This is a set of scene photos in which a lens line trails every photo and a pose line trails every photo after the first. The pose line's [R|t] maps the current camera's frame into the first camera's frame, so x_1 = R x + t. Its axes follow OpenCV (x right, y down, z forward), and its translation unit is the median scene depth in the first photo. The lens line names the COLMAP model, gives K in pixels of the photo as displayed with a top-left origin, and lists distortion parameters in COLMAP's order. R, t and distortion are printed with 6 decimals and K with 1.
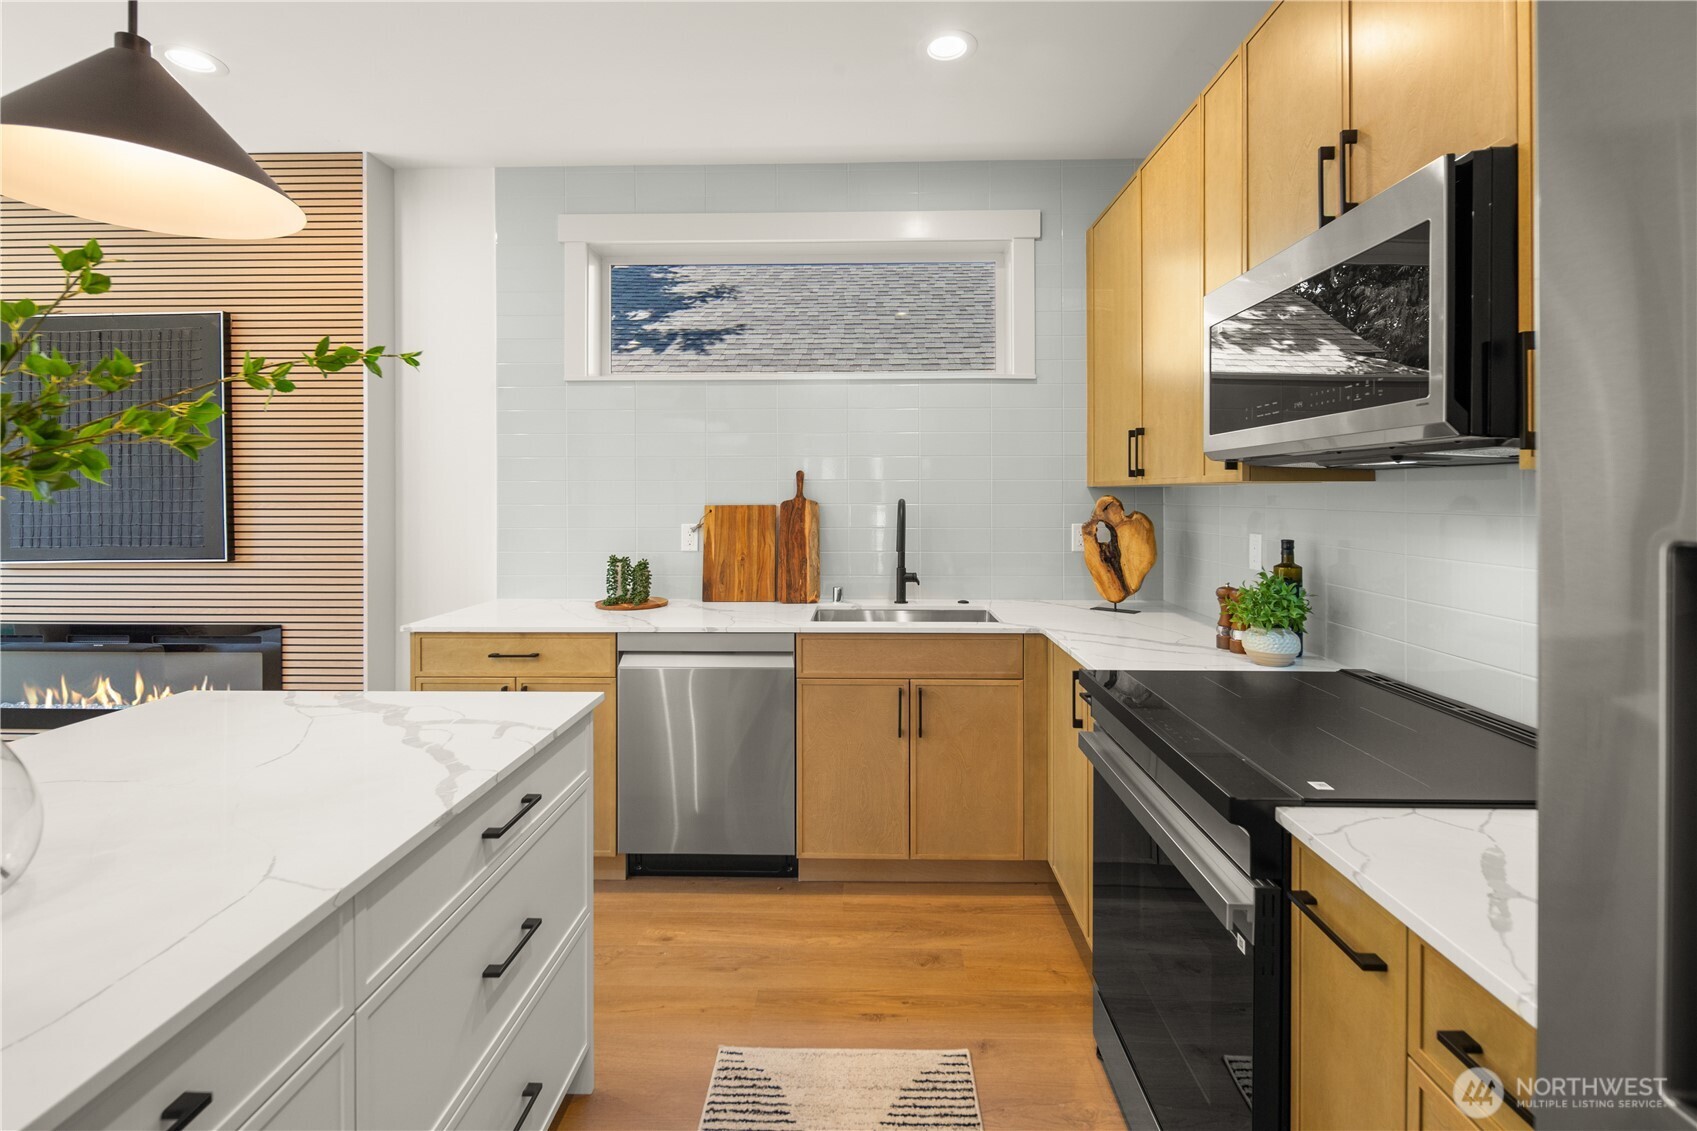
lens RADIAL K [[741.8, 0, 853.1], [0, 741.8, 497.1], [0, 0, 1]] dist [0.001250, 0.000285]
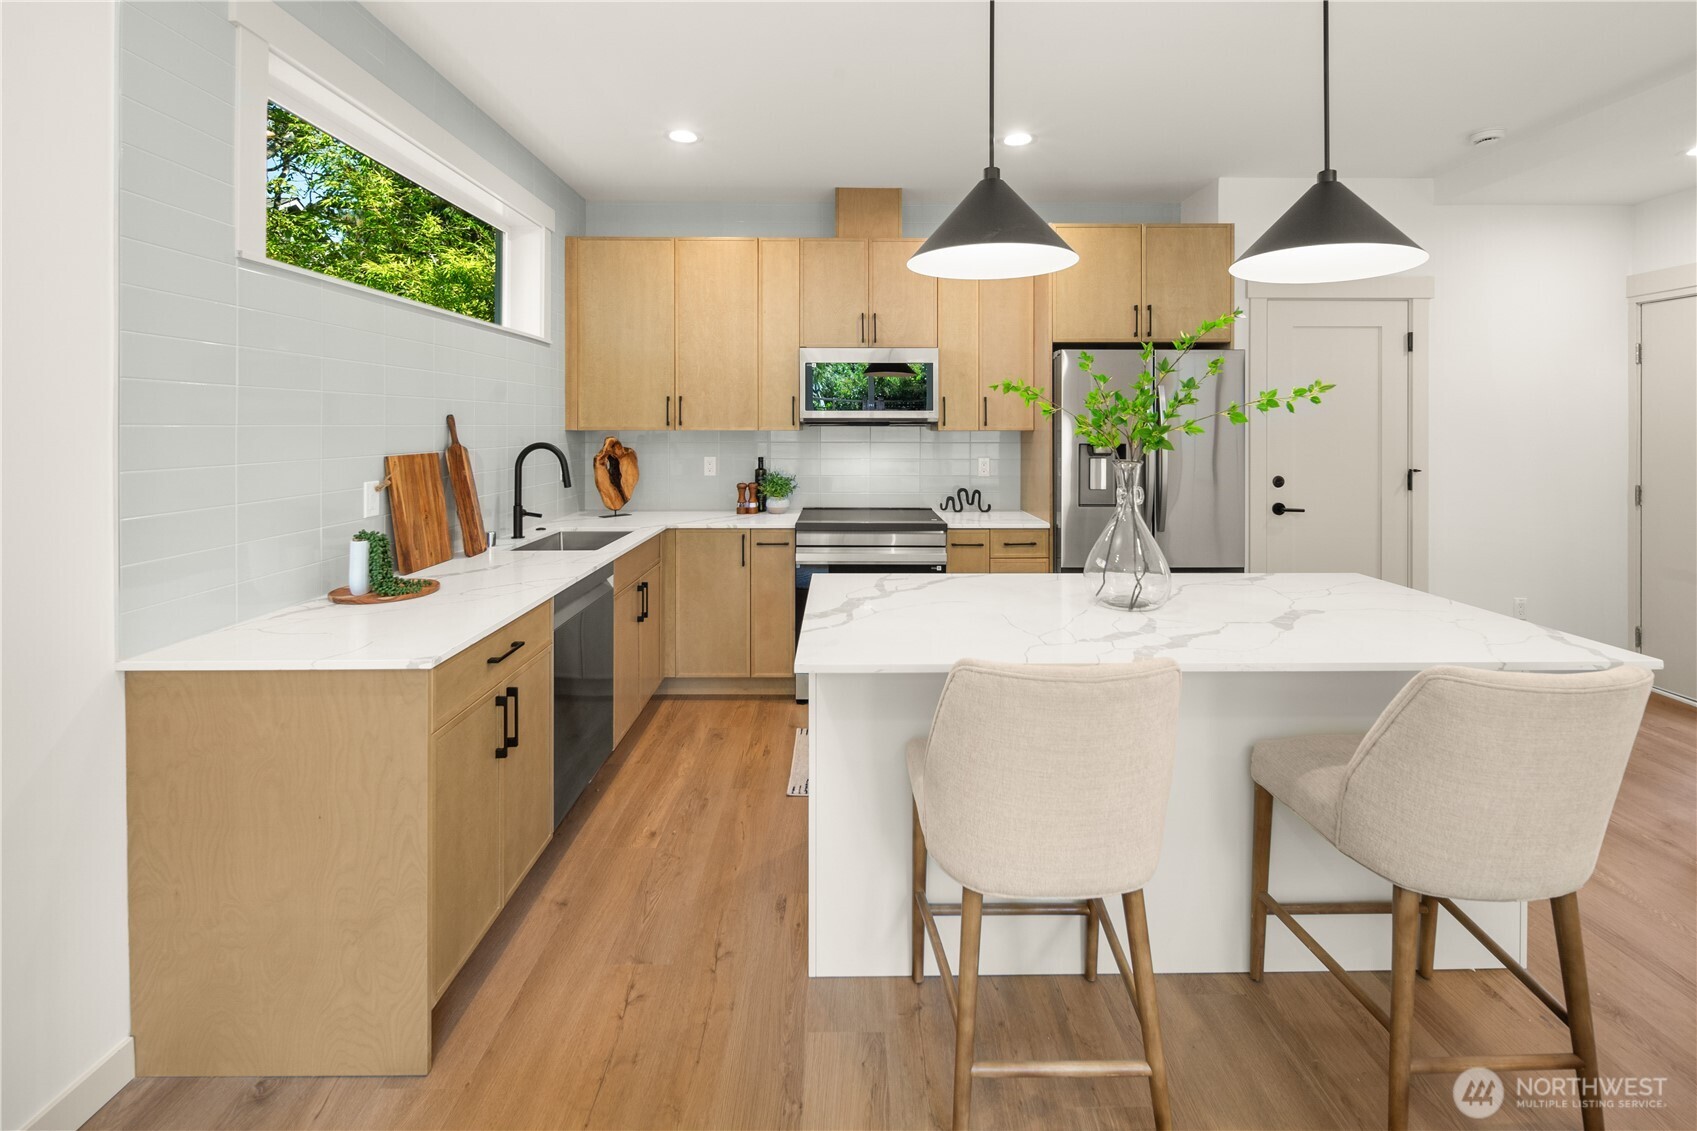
lens RADIAL K [[737.9, 0, 853.4], [0, 737.9, 427.1], [0, 0, 1]] dist [0.000317, 0.000079]
pose [[-0.036285, -0.001688, 0.999340, -1.129152], [0.001793, 0.999997, 0.001755, -0.023135], [-0.999340, 0.001855, -0.036282, 0.596264]]
